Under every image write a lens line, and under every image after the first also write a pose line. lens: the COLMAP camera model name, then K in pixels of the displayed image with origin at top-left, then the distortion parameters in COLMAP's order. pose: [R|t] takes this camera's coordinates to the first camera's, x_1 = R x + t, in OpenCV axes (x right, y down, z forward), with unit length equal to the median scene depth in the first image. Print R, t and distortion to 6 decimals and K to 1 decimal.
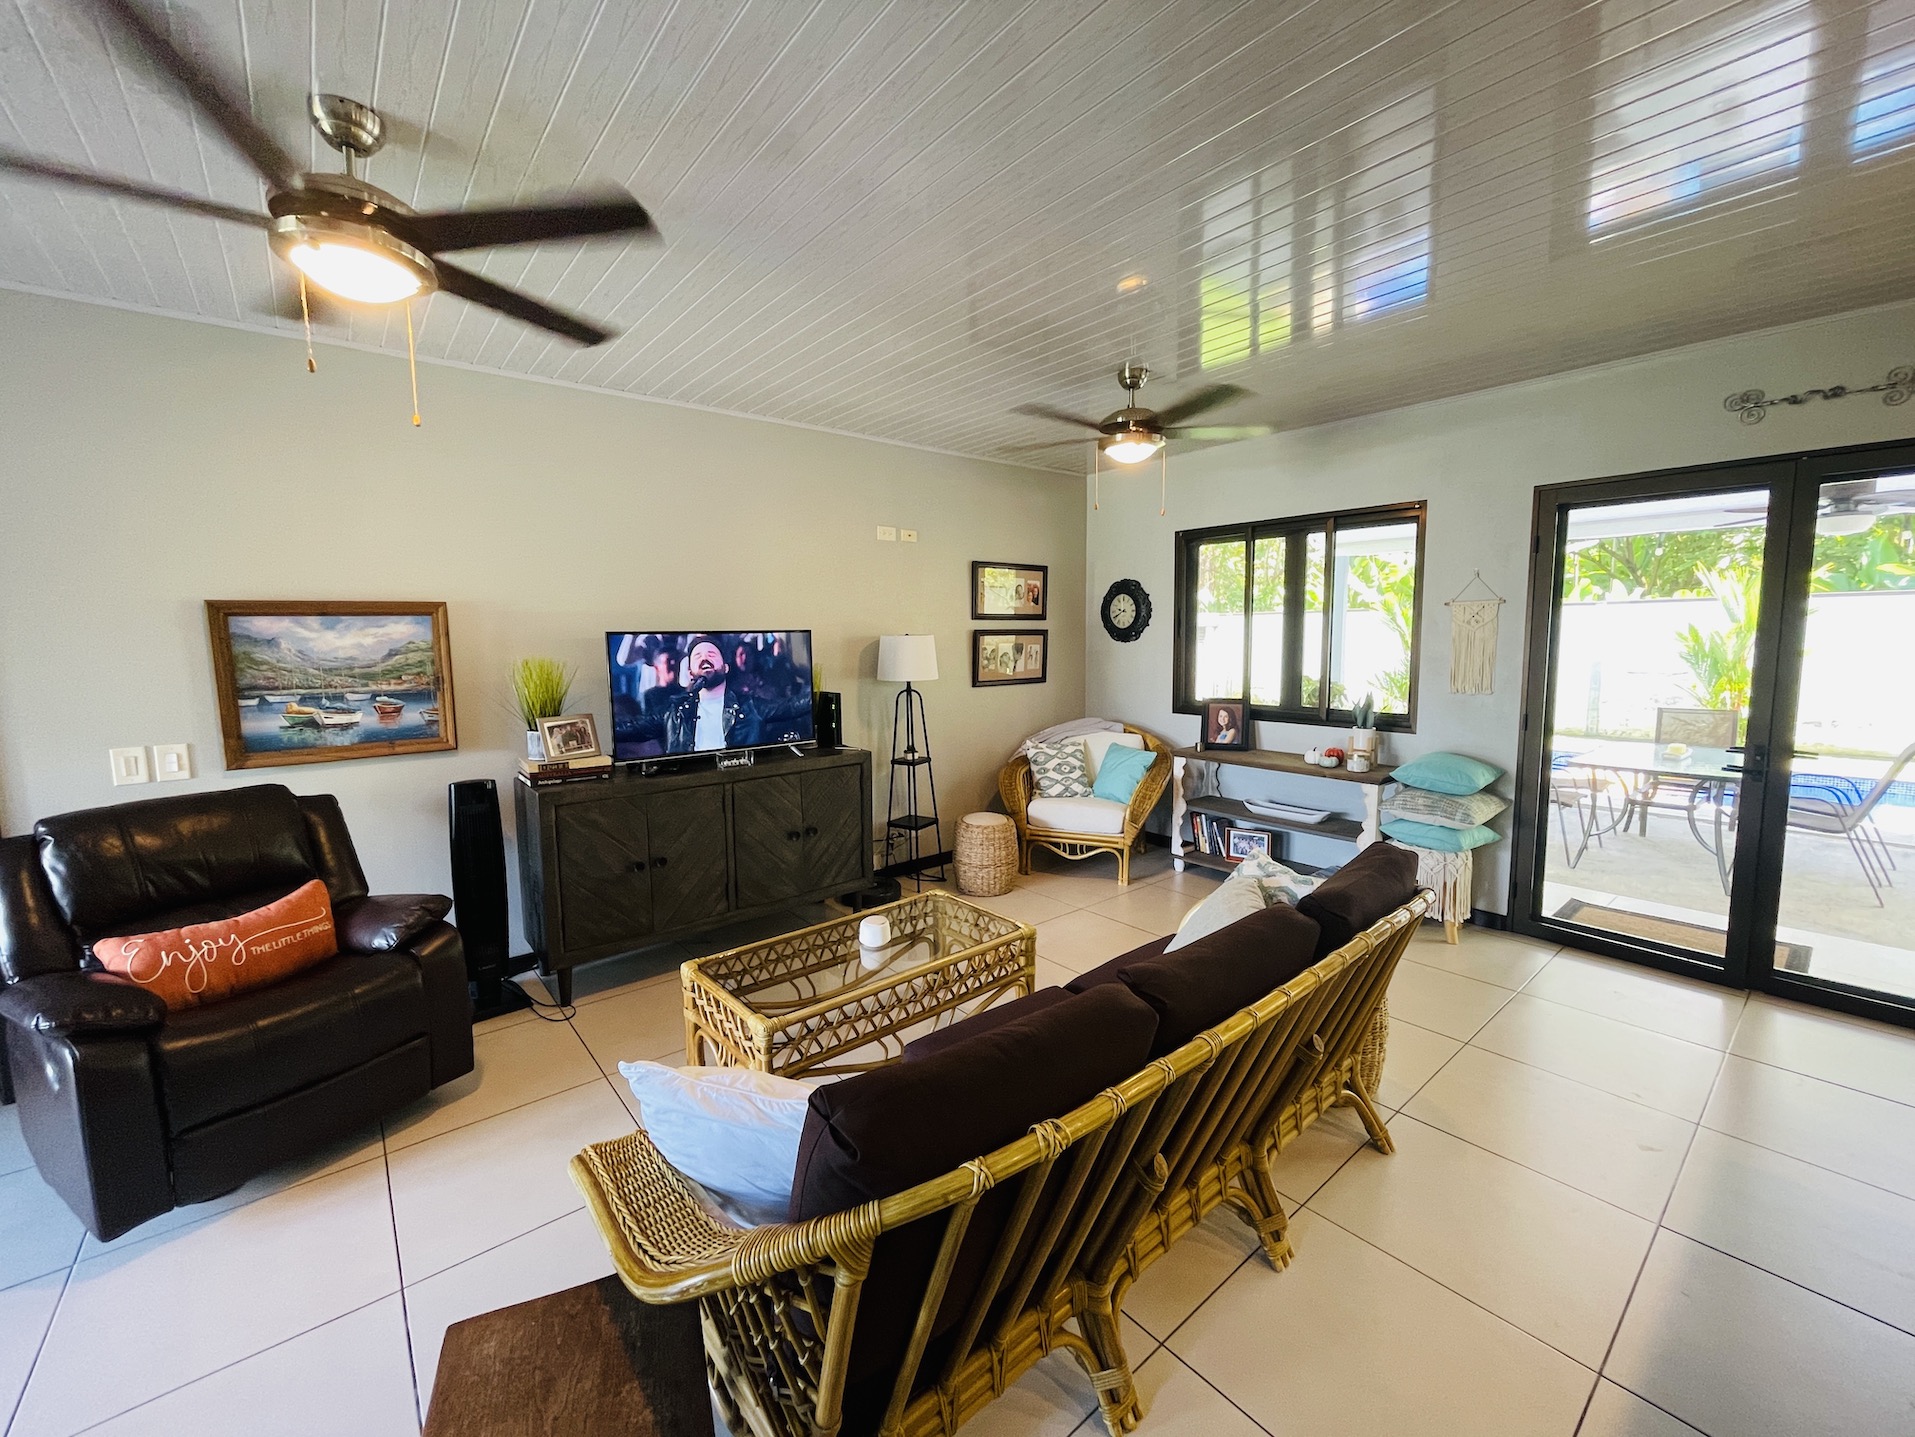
lens RADIAL K [[773.5, 0, 957.2], [0, 773.5, 711.5], [0, 0, 1]] dist [-0.000316, 0.000160]
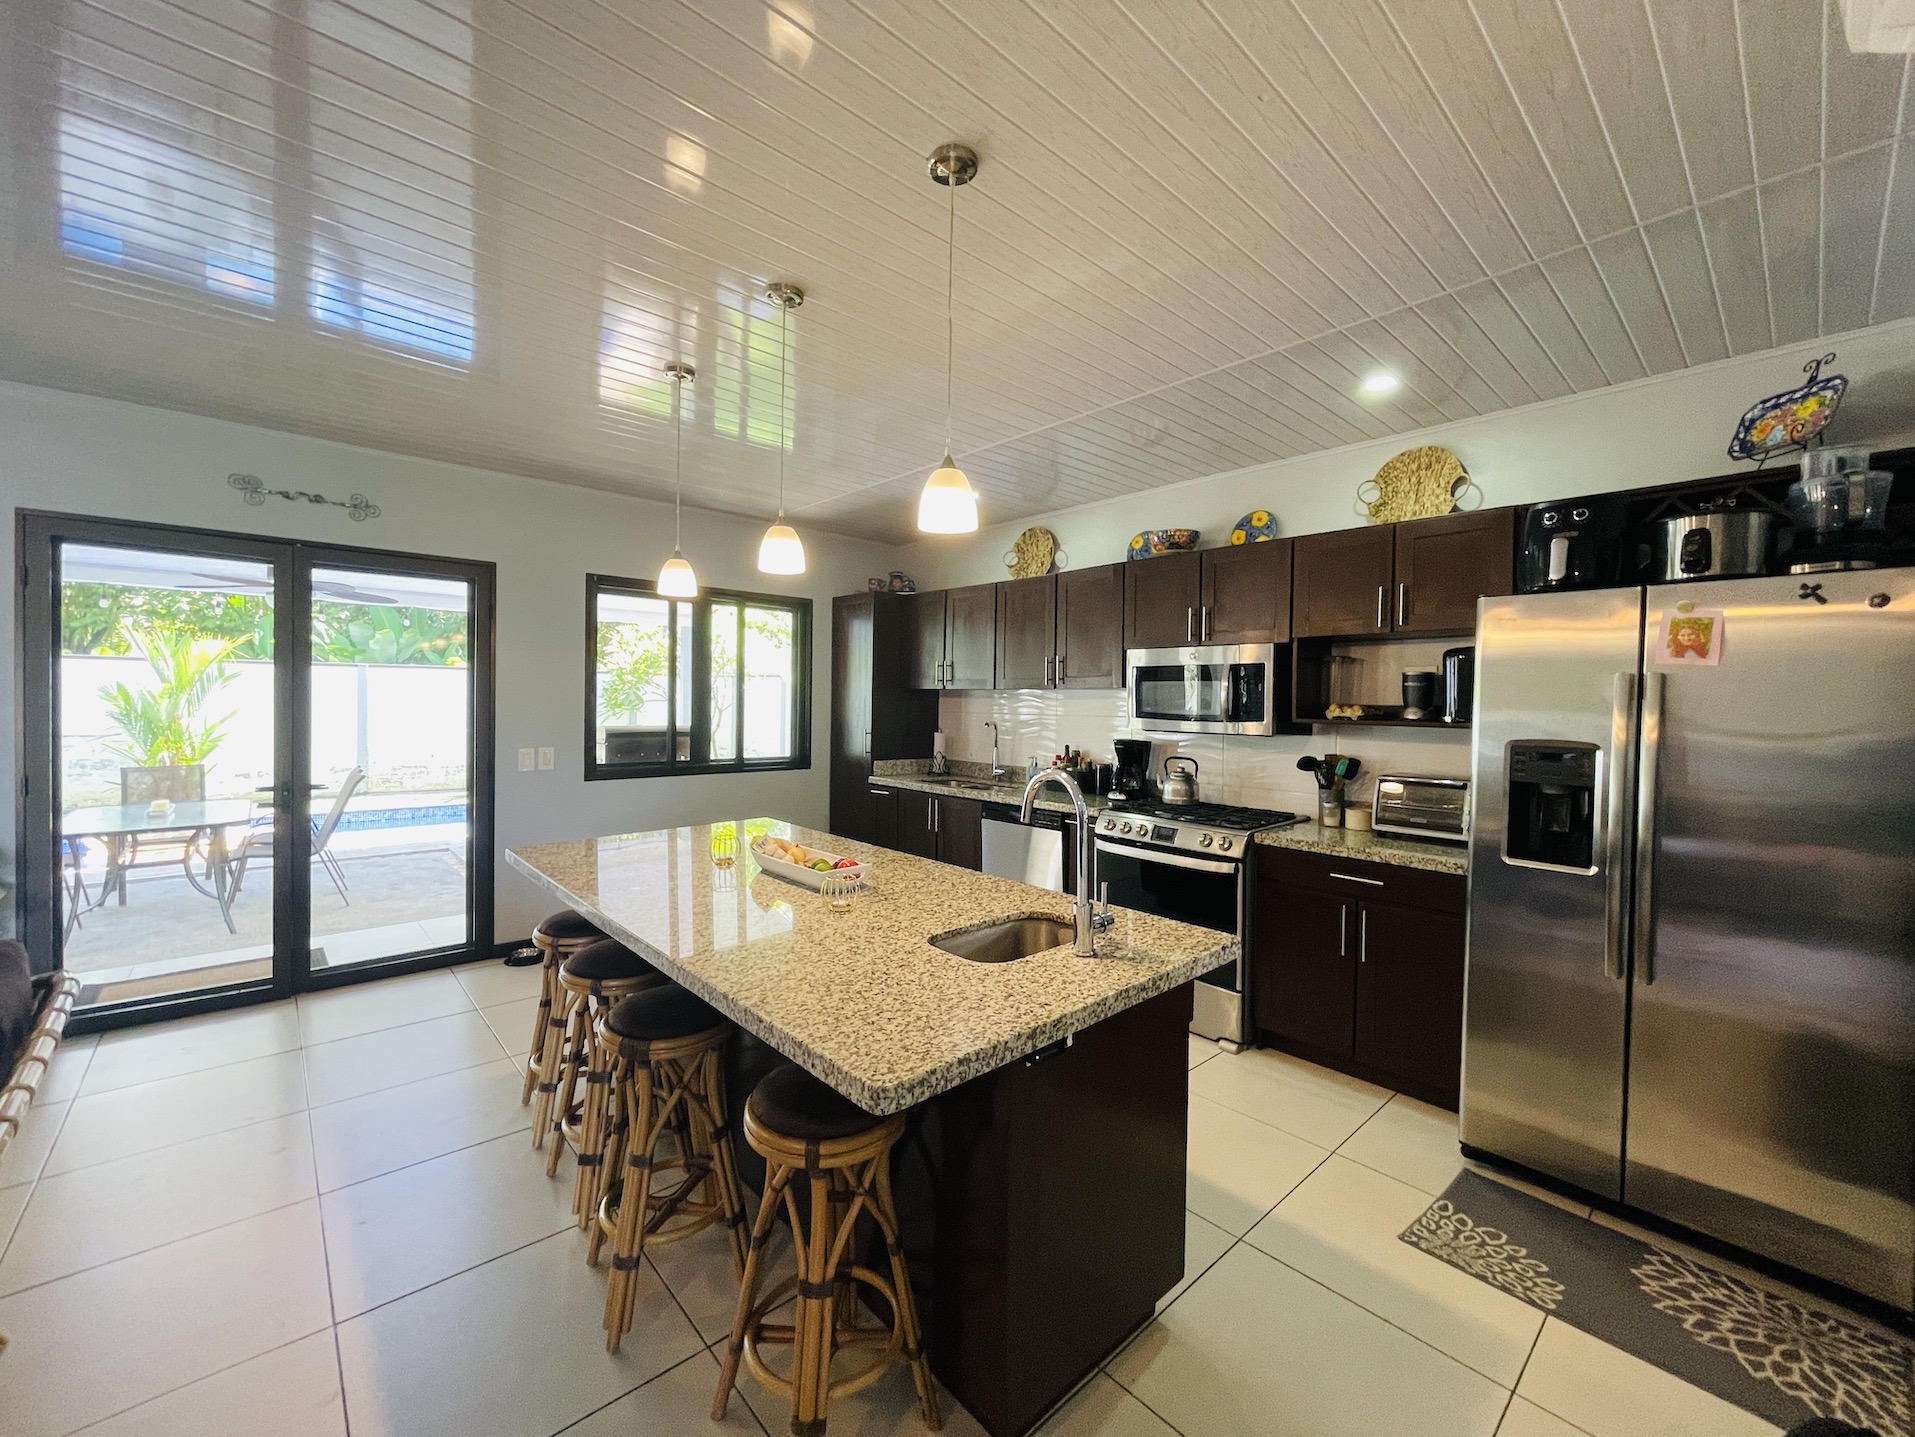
lens RADIAL K [[773.5, 0, 958.0], [0, 773.5, 708.4], [0, 0, 1]] dist [-0.000316, 0.000160]
pose [[-0.043033, 0.001486, 0.999073, -0.147000], [0.086178, 0.996277, 0.002230, 0.015580], [-0.995350, 0.086194, -0.043000, 0.028223]]
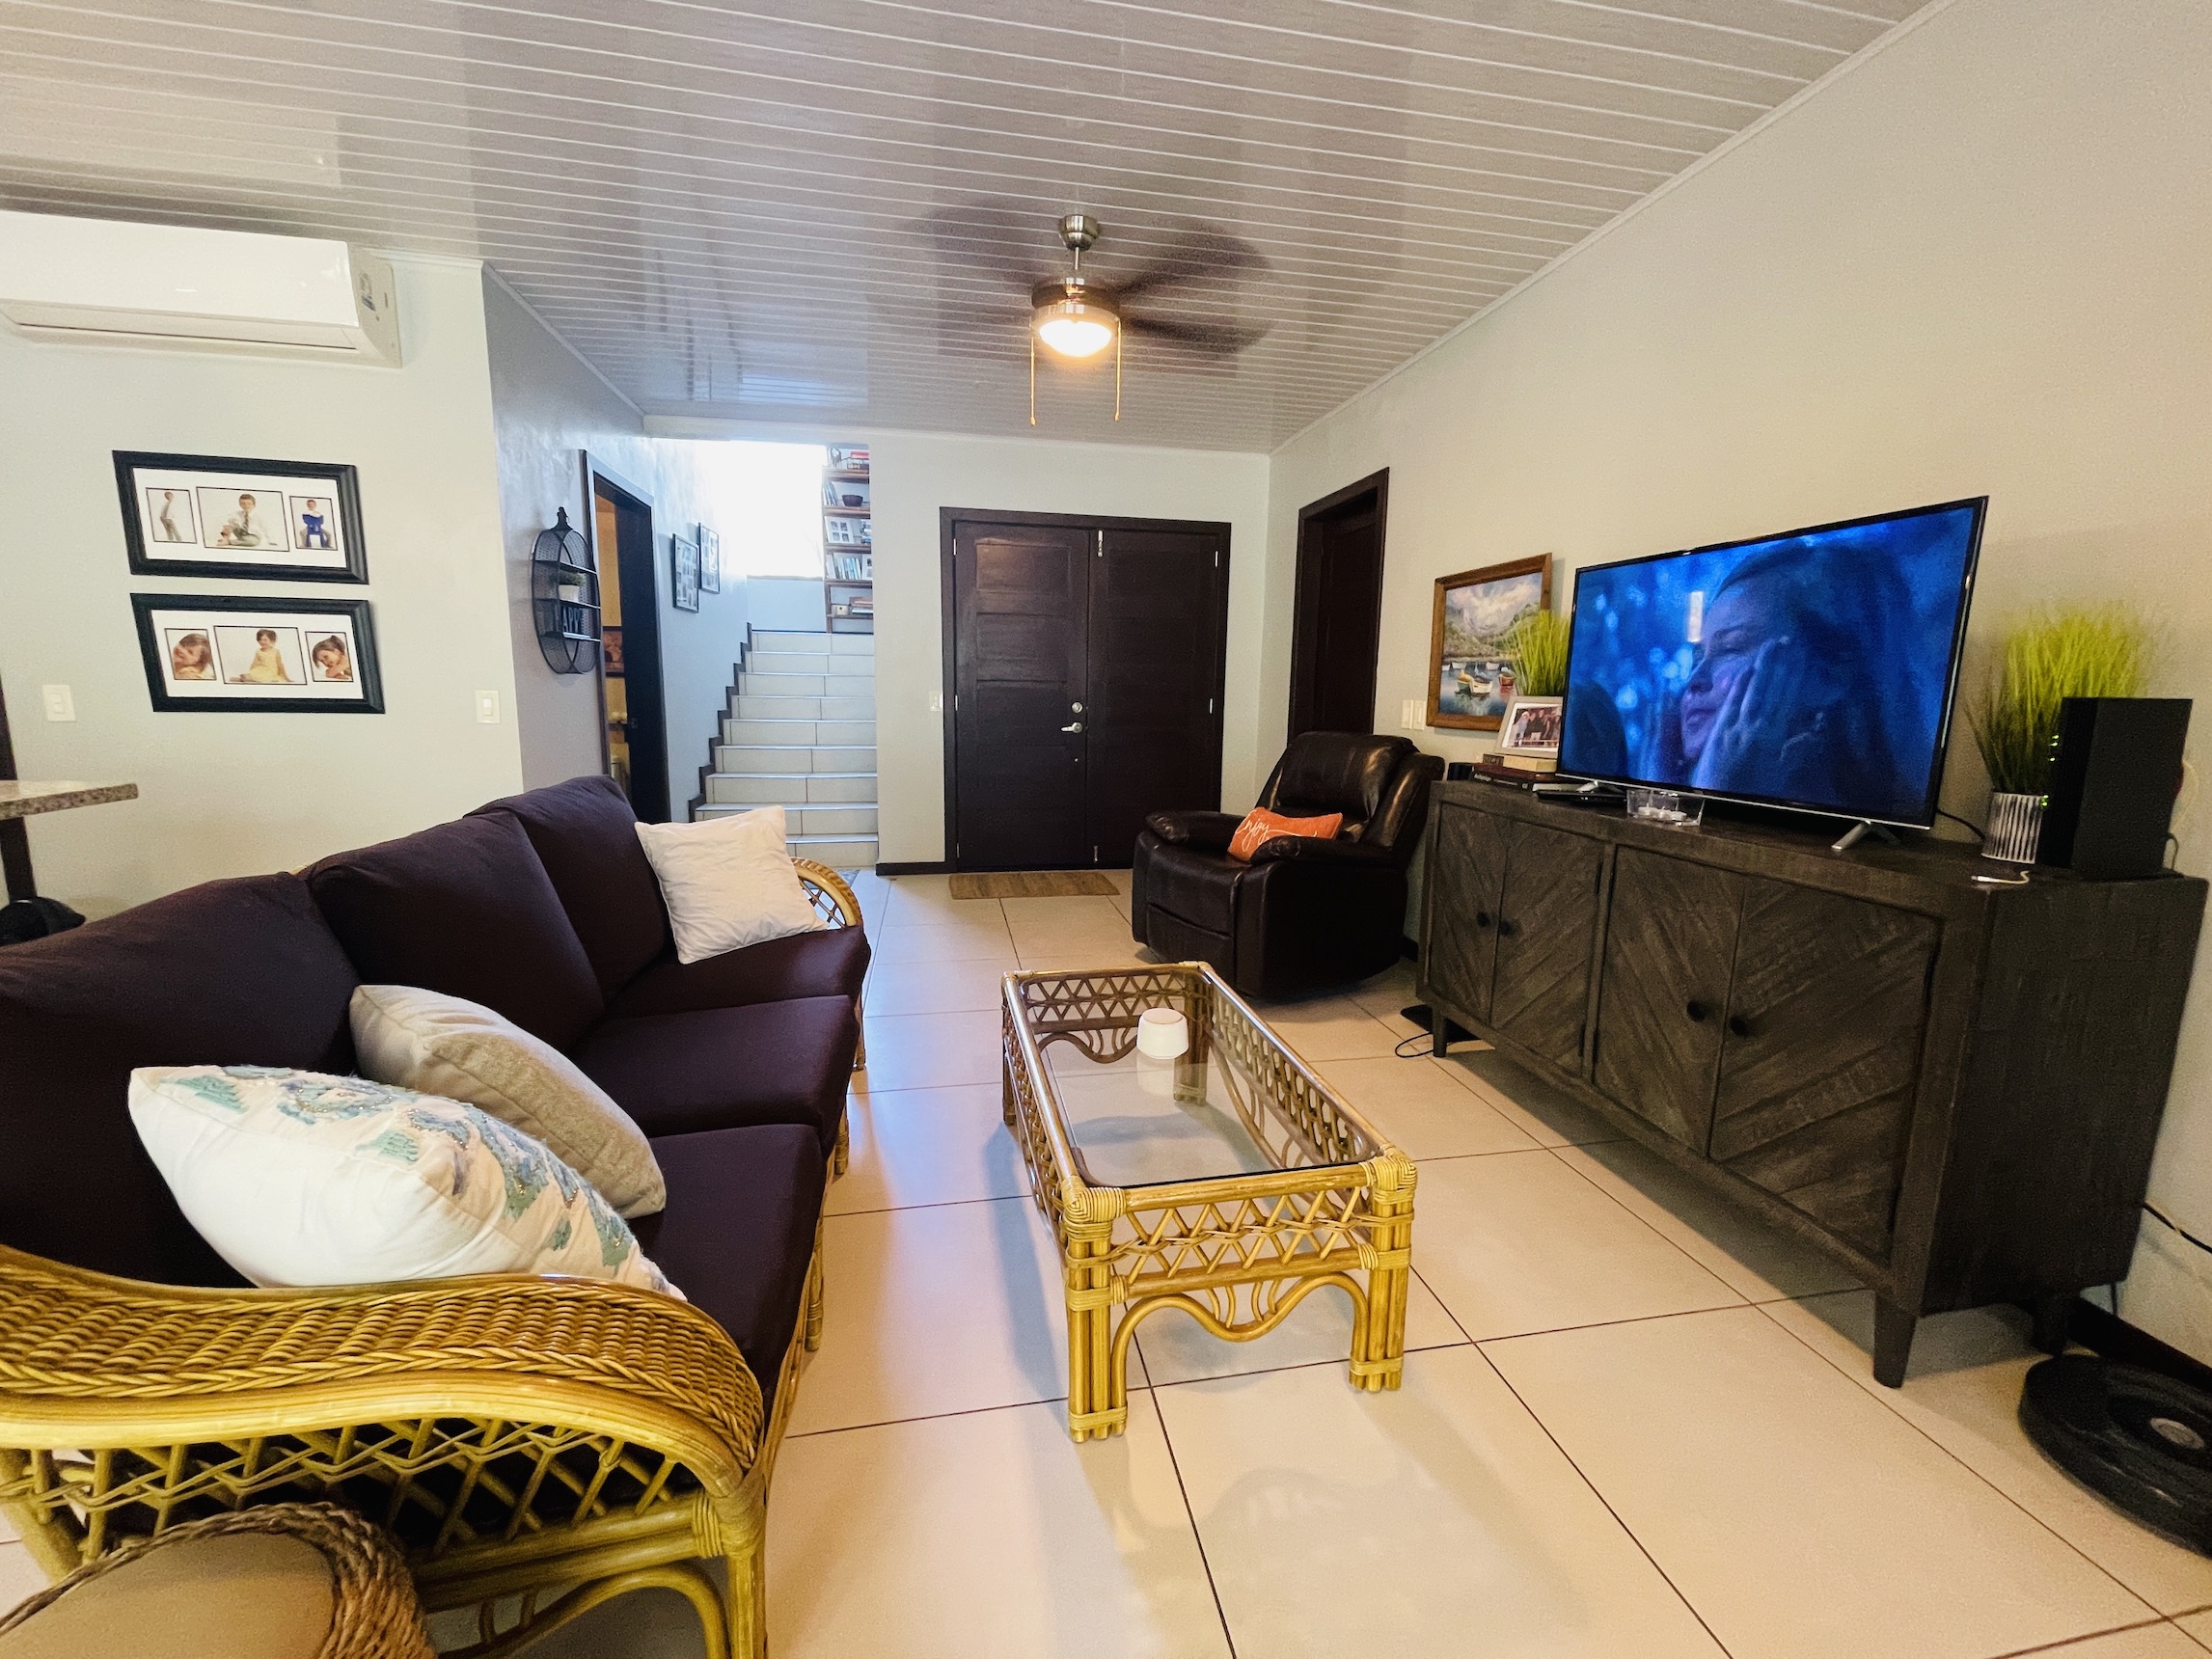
lens RADIAL K [[893.4, 0, 1108.8], [0, 893.4, 820.1], [0, 0, 1]] dist [-0.000316, 0.000160]
pose [[-0.479938, 0.135756, -0.866735, 0.383380], [-0.098466, 0.973377, 0.206982, -0.013739], [0.871759, 0.184682, -0.453794, 0.970772]]
